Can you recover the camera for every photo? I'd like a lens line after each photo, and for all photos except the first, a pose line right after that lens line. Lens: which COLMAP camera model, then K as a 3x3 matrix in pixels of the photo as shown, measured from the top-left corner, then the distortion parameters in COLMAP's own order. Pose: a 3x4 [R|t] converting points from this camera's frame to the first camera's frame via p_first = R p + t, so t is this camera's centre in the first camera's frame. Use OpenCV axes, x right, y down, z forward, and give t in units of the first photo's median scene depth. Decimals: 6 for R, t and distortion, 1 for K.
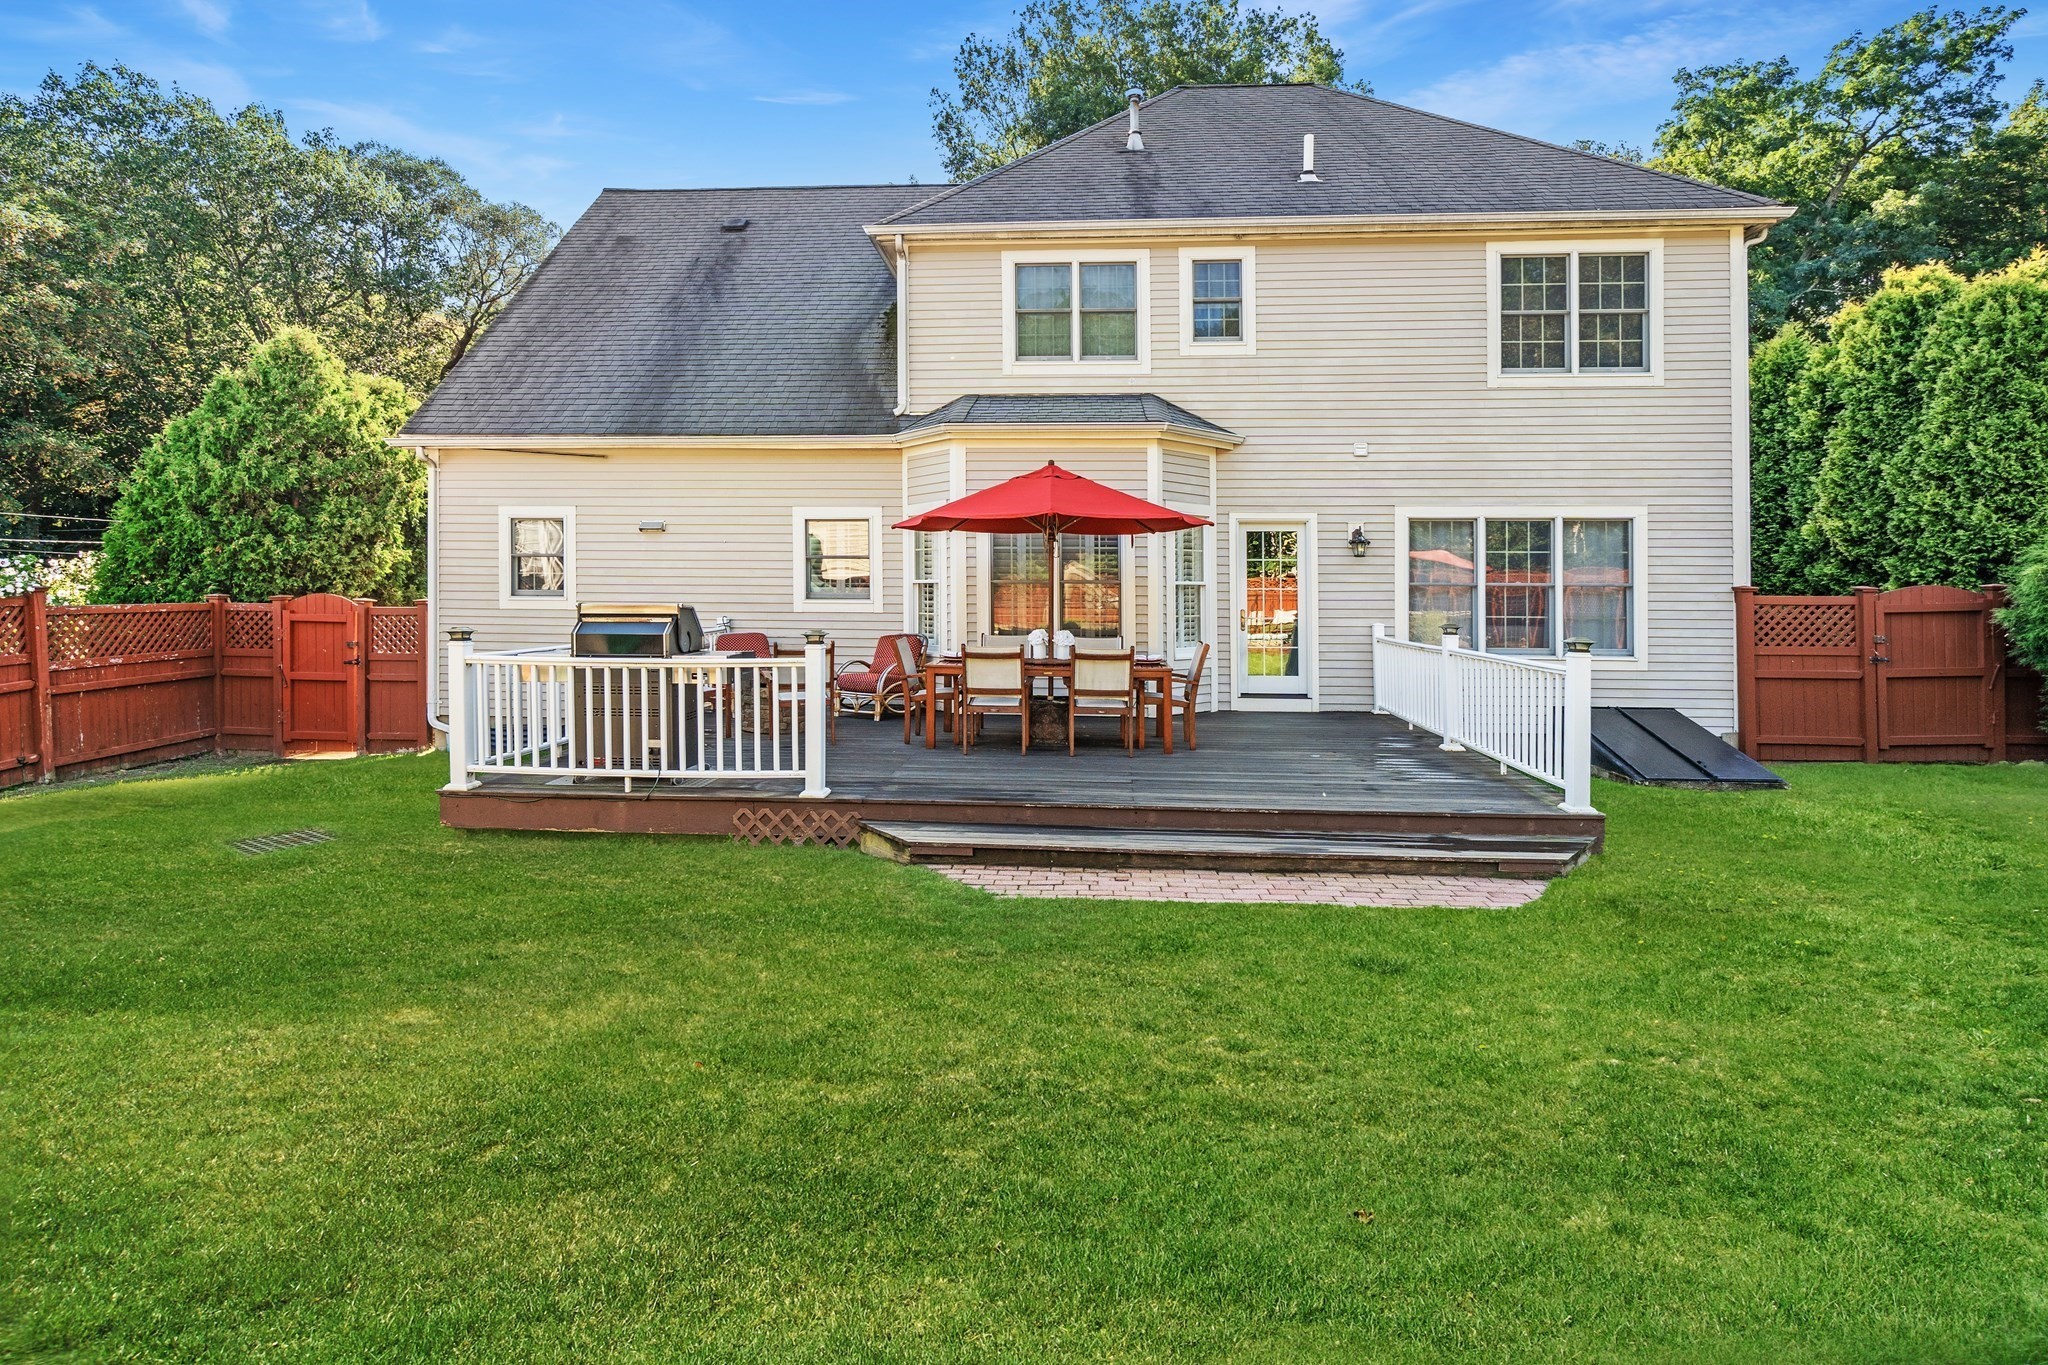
lens RADIAL K [[934.0, 0, 1100.9], [0, 934.0, 726.5], [0, 0, 1]] dist [-0.007869, 0.002314]
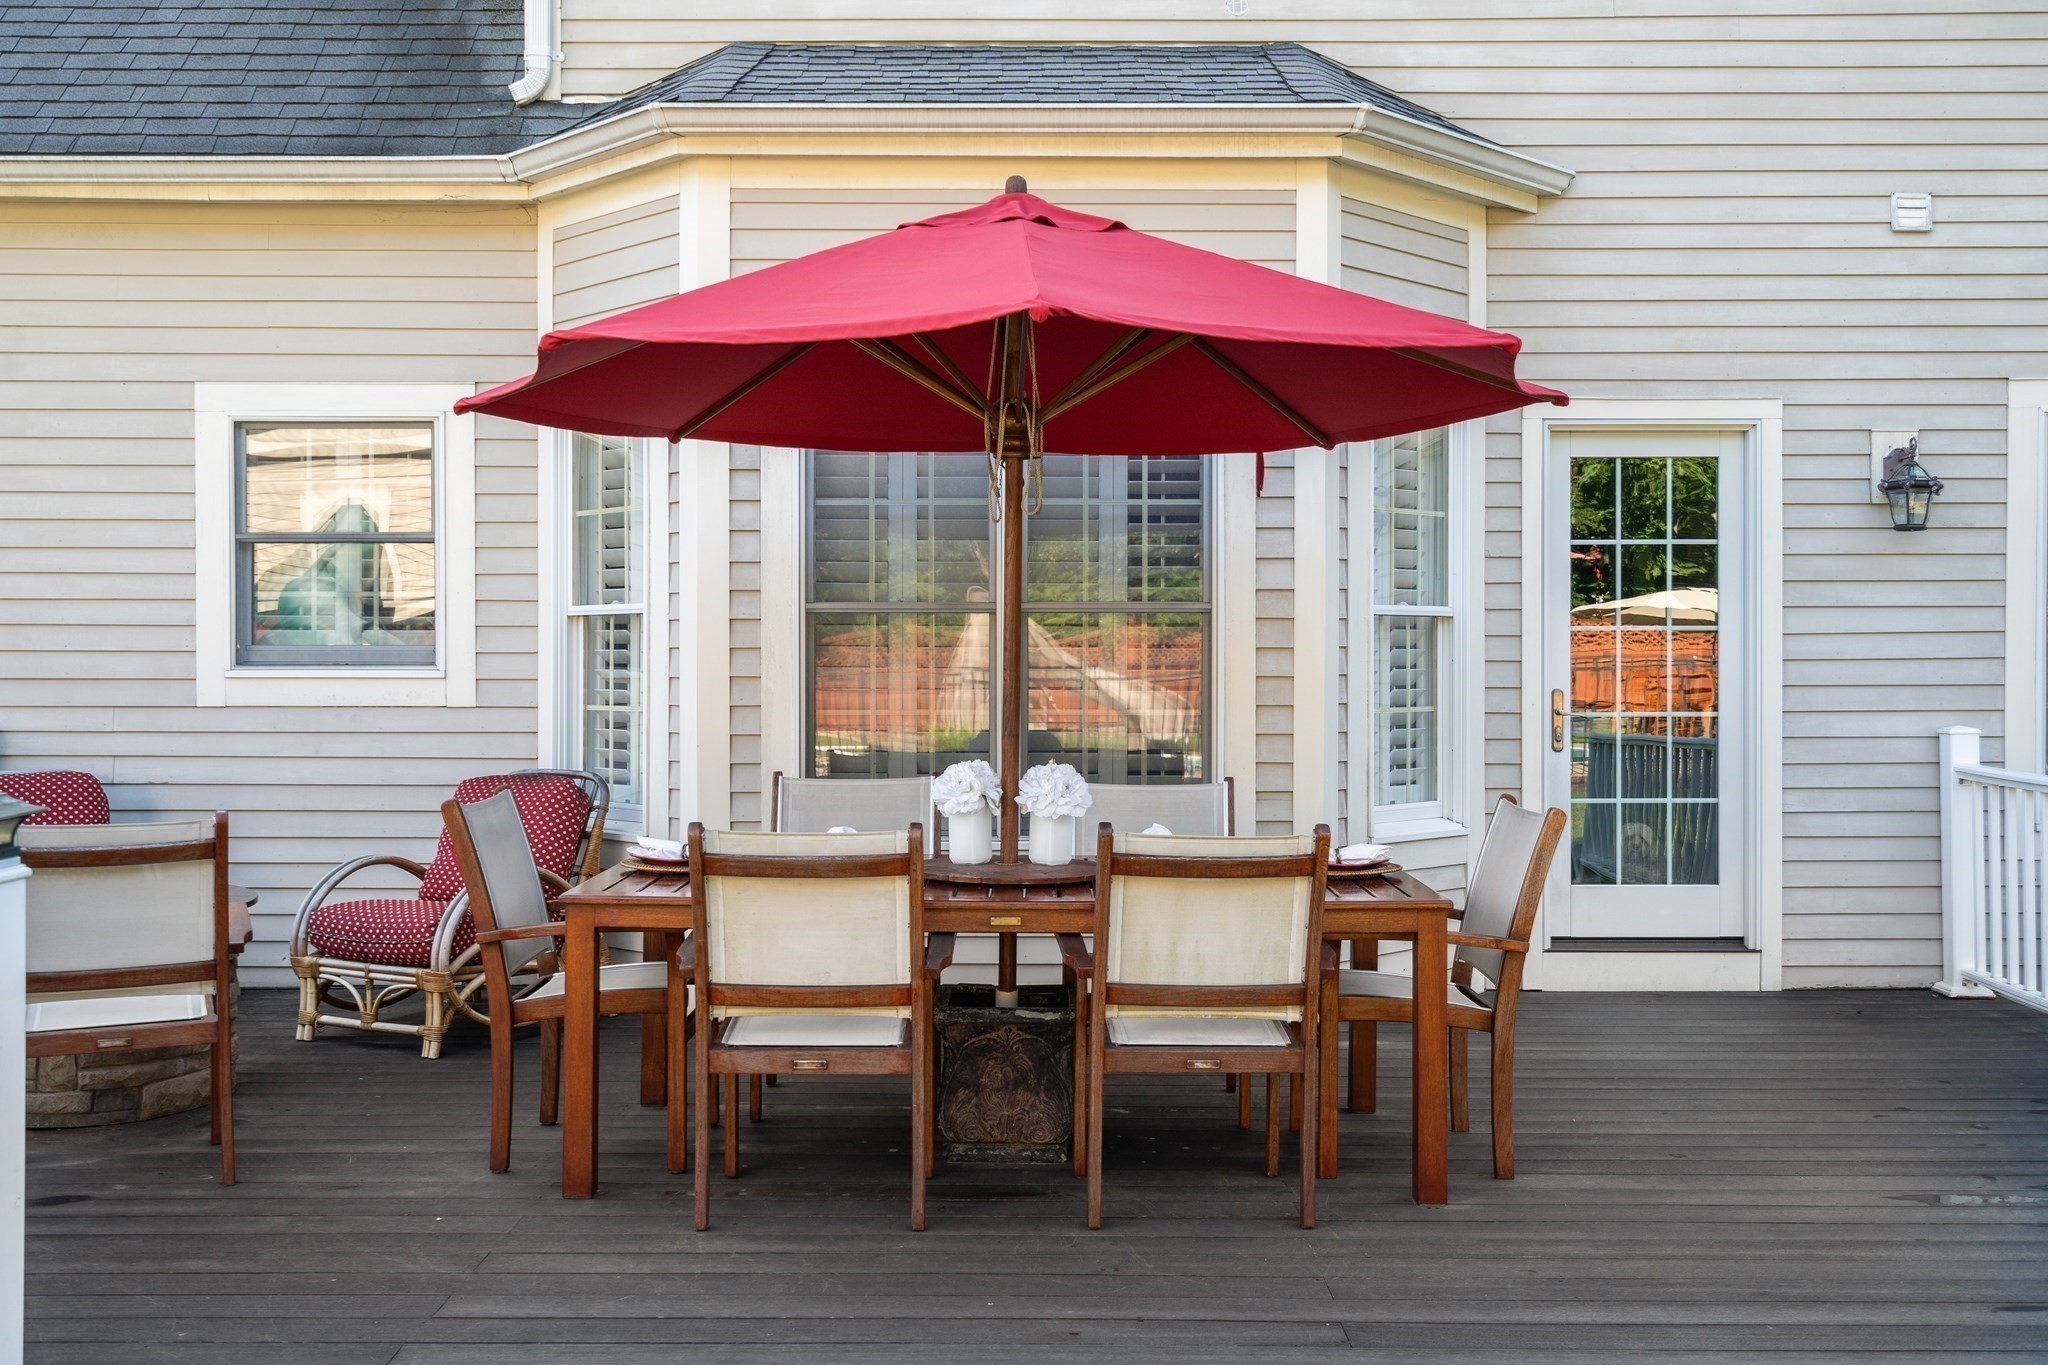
lens RADIAL K [[1993.7, 0, 1022.8], [0, 1993.7, 675.4], [0, 0, 1]] dist [0.003111, 0.000000]
pose [[0.999905, -0.007173, -0.011738, -0.036722], [0.005538, 0.990988, -0.133833, -0.041315], [0.012592, 0.133756, 0.990934, 0.335472]]
